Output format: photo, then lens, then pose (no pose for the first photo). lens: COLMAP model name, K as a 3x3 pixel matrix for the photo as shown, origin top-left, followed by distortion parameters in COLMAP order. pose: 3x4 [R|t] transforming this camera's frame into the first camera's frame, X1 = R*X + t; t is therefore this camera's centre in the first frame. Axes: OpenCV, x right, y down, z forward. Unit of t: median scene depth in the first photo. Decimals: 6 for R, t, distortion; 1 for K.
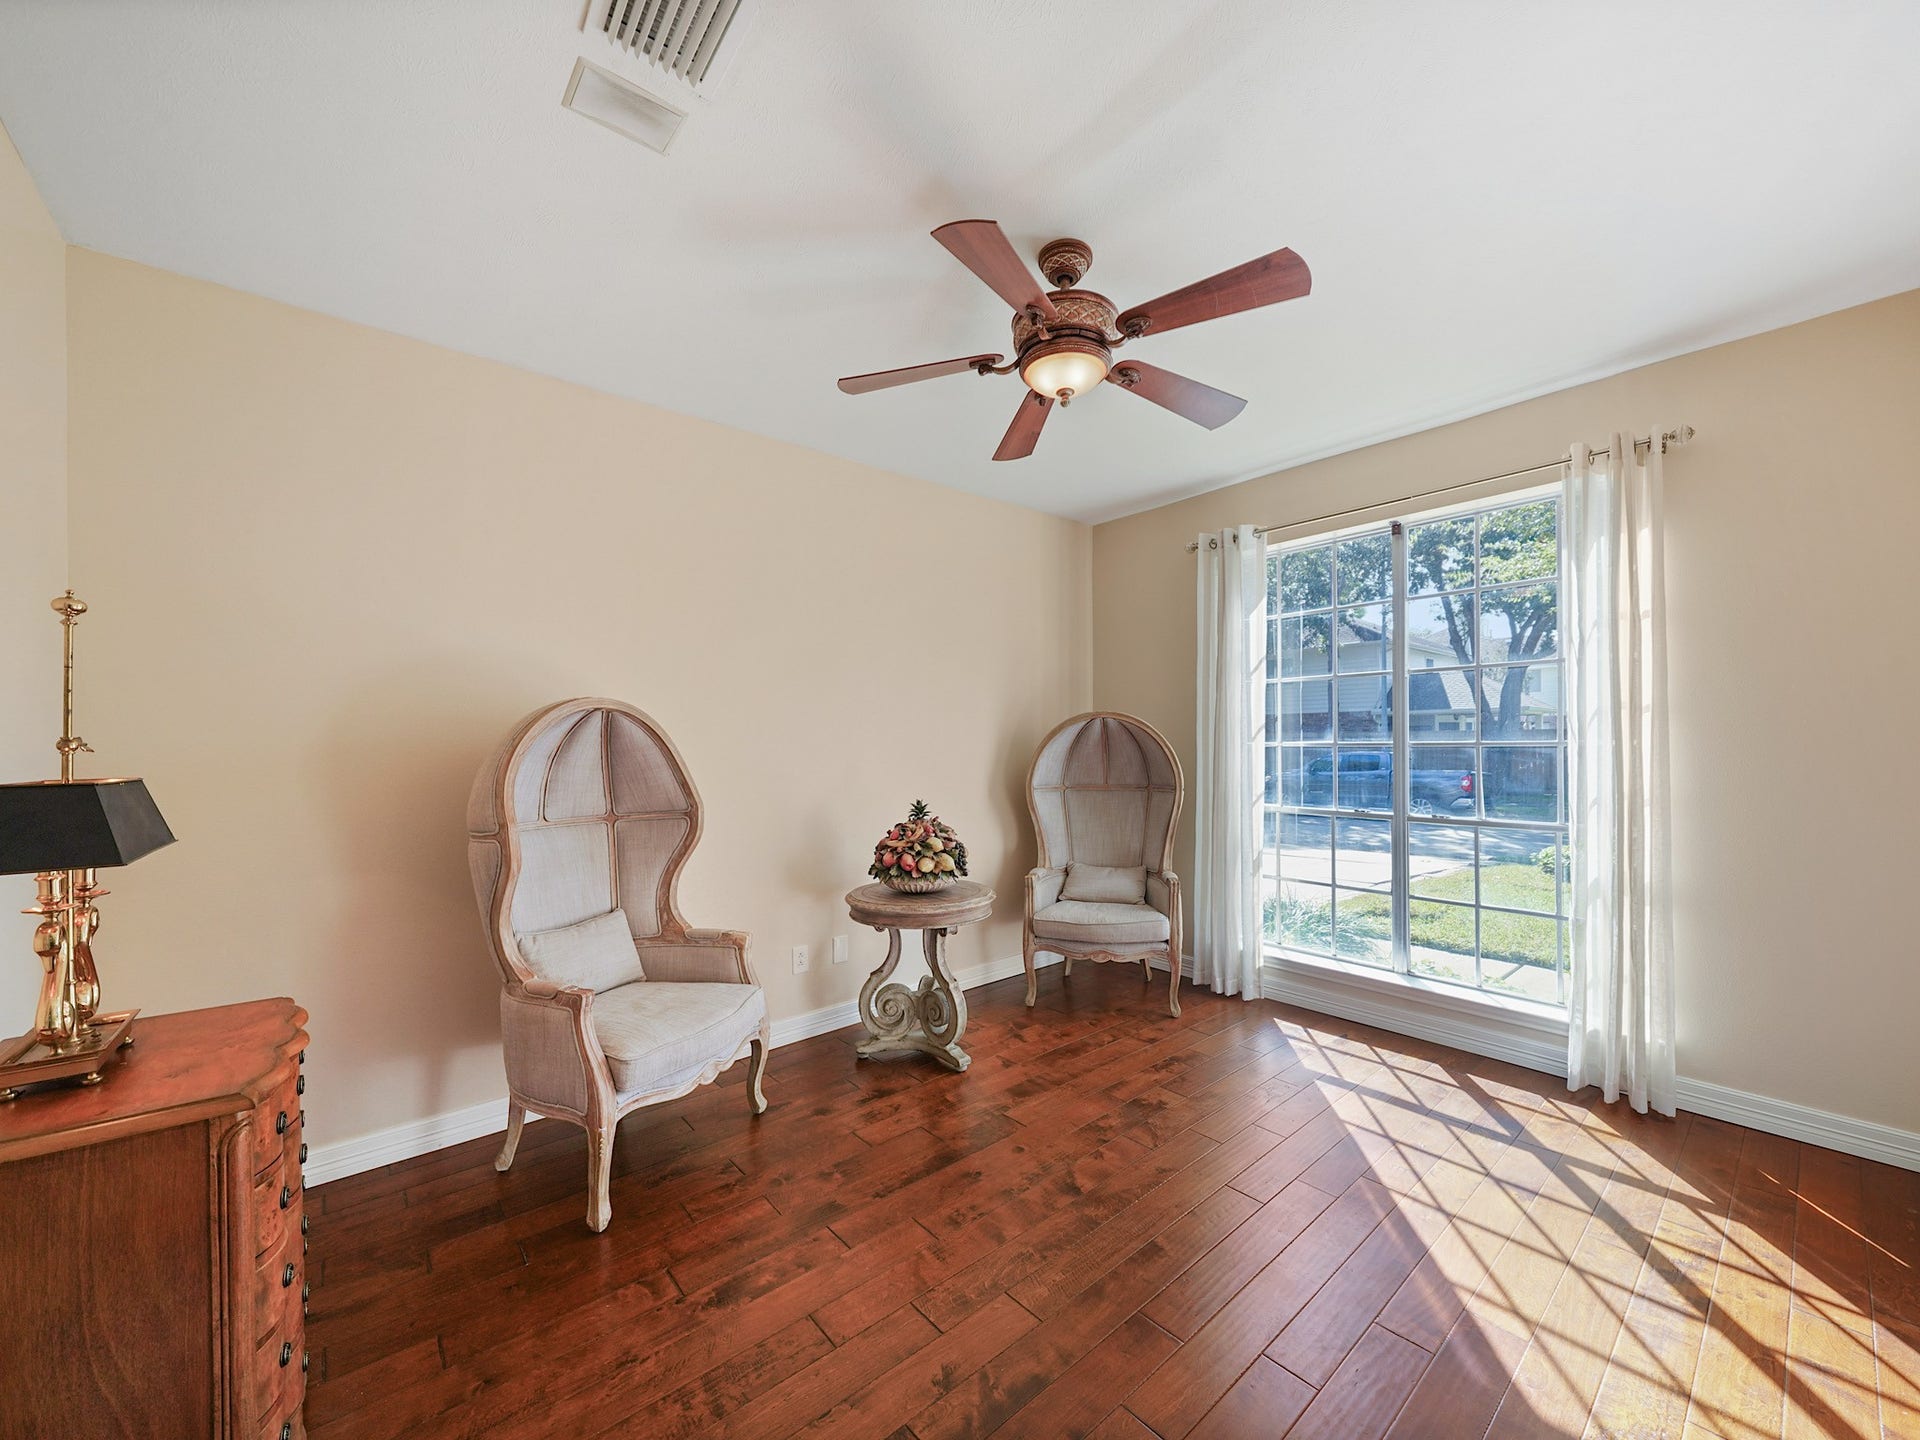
lens RADIAL K [[766.7, 0, 945.7], [0, 766.7, 727.7], [0, 0, 1]] dist [0.000864, -0.001547]
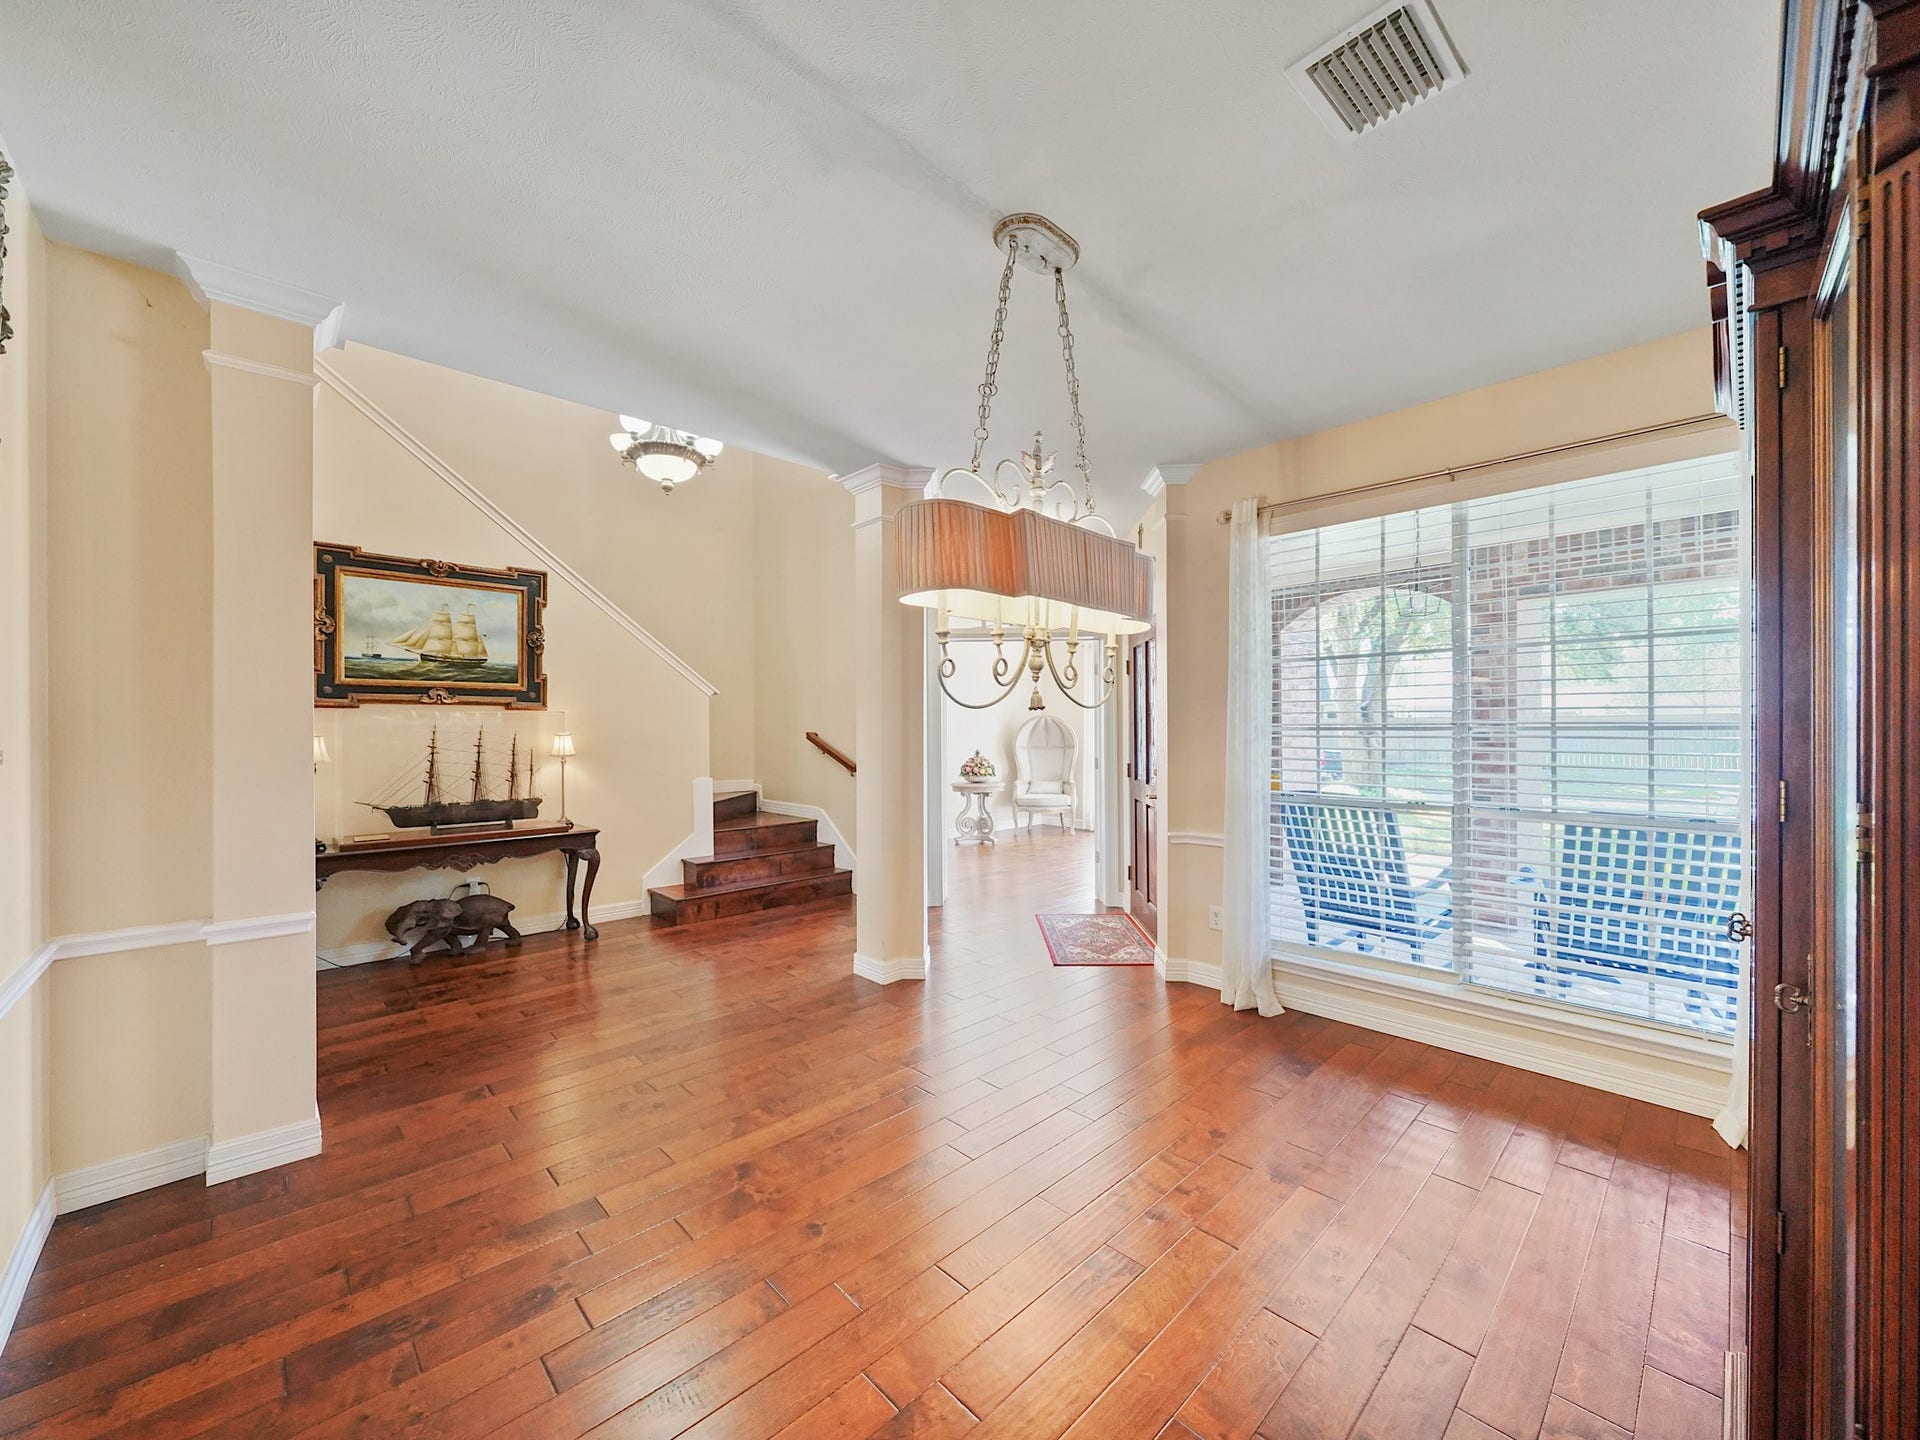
lens RADIAL K [[748.2, 0, 955.6], [0, 748.2, 724.4], [0, 0, 1]] dist [-0.010268, -0.000047]
pose [[0.998513, -0.014179, 0.052631, -0.241293], [0.013972, 0.999893, 0.004301, -0.008573], [-0.052686, -0.003560, 0.998605, -1.628804]]
